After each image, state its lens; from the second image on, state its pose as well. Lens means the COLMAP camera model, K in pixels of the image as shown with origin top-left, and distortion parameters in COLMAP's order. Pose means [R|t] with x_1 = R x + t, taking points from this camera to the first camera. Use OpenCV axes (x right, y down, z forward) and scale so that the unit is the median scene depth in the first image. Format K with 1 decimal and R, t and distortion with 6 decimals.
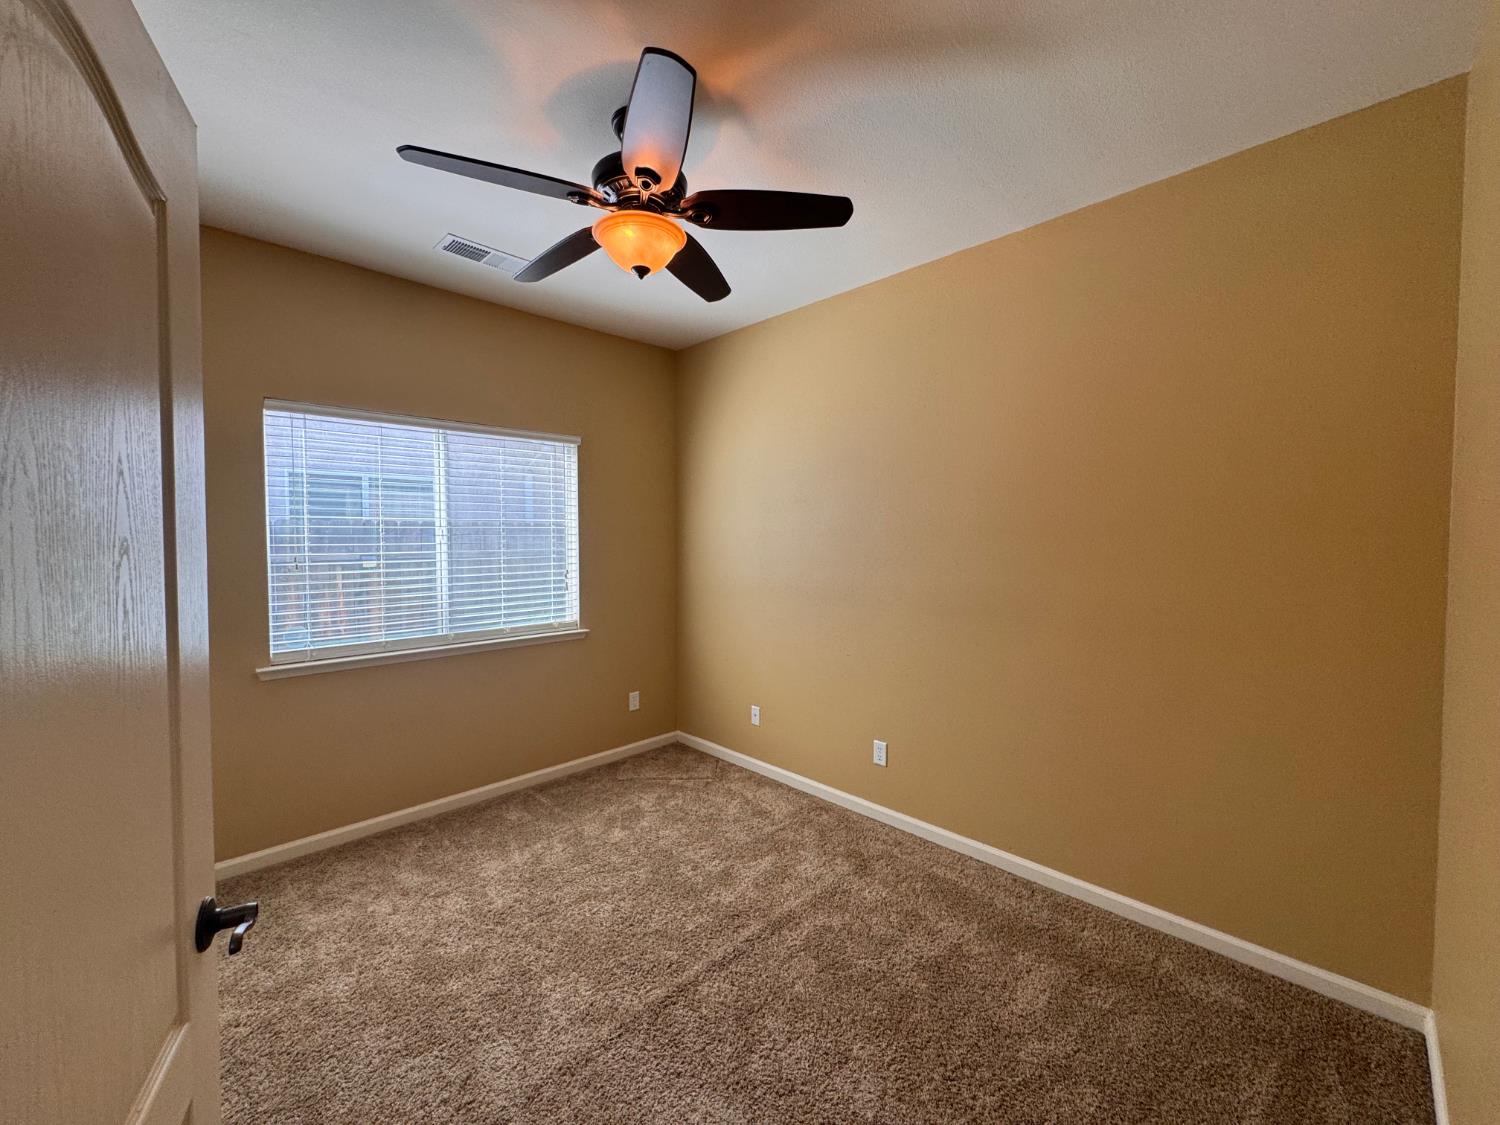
lens RADIAL K [[600.6, 0, 749.9], [0, 600.6, 560.8], [0, 0, 1]] dist [-0.003726, 0.000933]
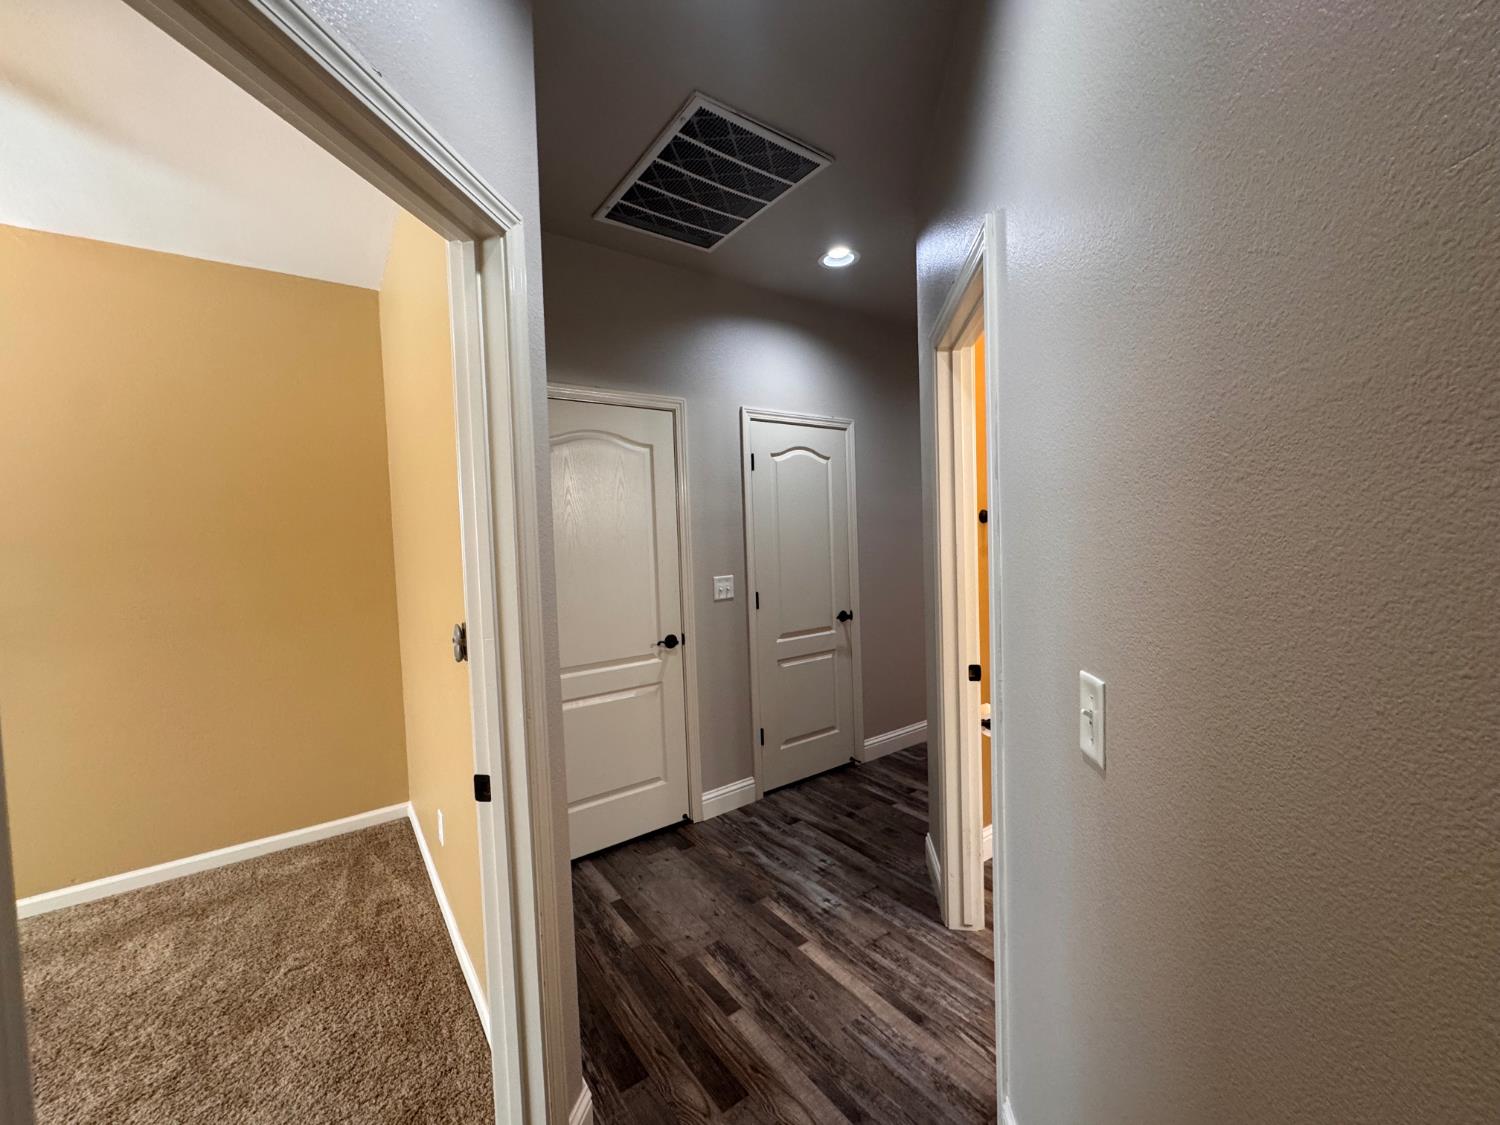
lens RADIAL K [[600.6, 0, 749.9], [0, 600.6, 560.8], [0, 0, 1]] dist [-0.003726, 0.000933]
pose [[0.148495, -0.046911, 0.987800, -0.375320], [0.071259, 0.996785, 0.036625, 0.020556], [-0.986342, 0.064950, 0.151361, -0.271622]]
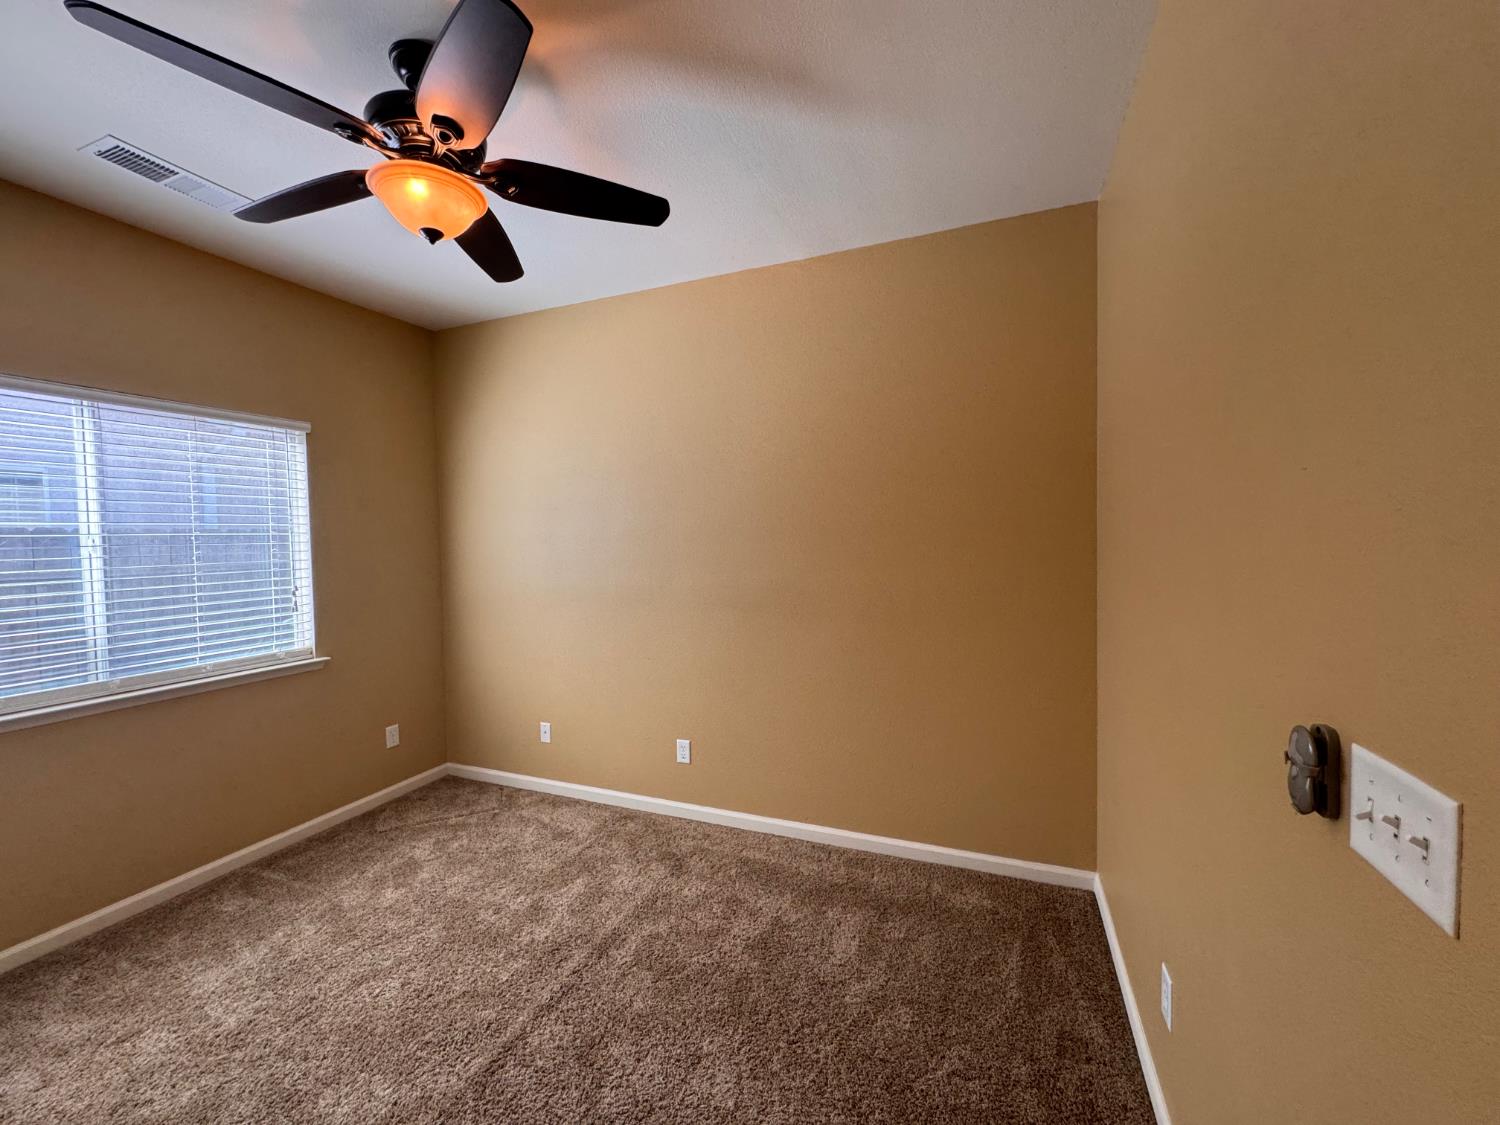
lens RADIAL K [[600.6, 0, 749.9], [0, 600.6, 560.8], [0, 0, 1]] dist [-0.003726, 0.000933]
pose [[0.918568, -0.030684, 0.394070, -0.097185], [0.032695, 0.999464, 0.001613, 0.000097], [-0.393908, 0.011403, 0.919079, 0.026266]]
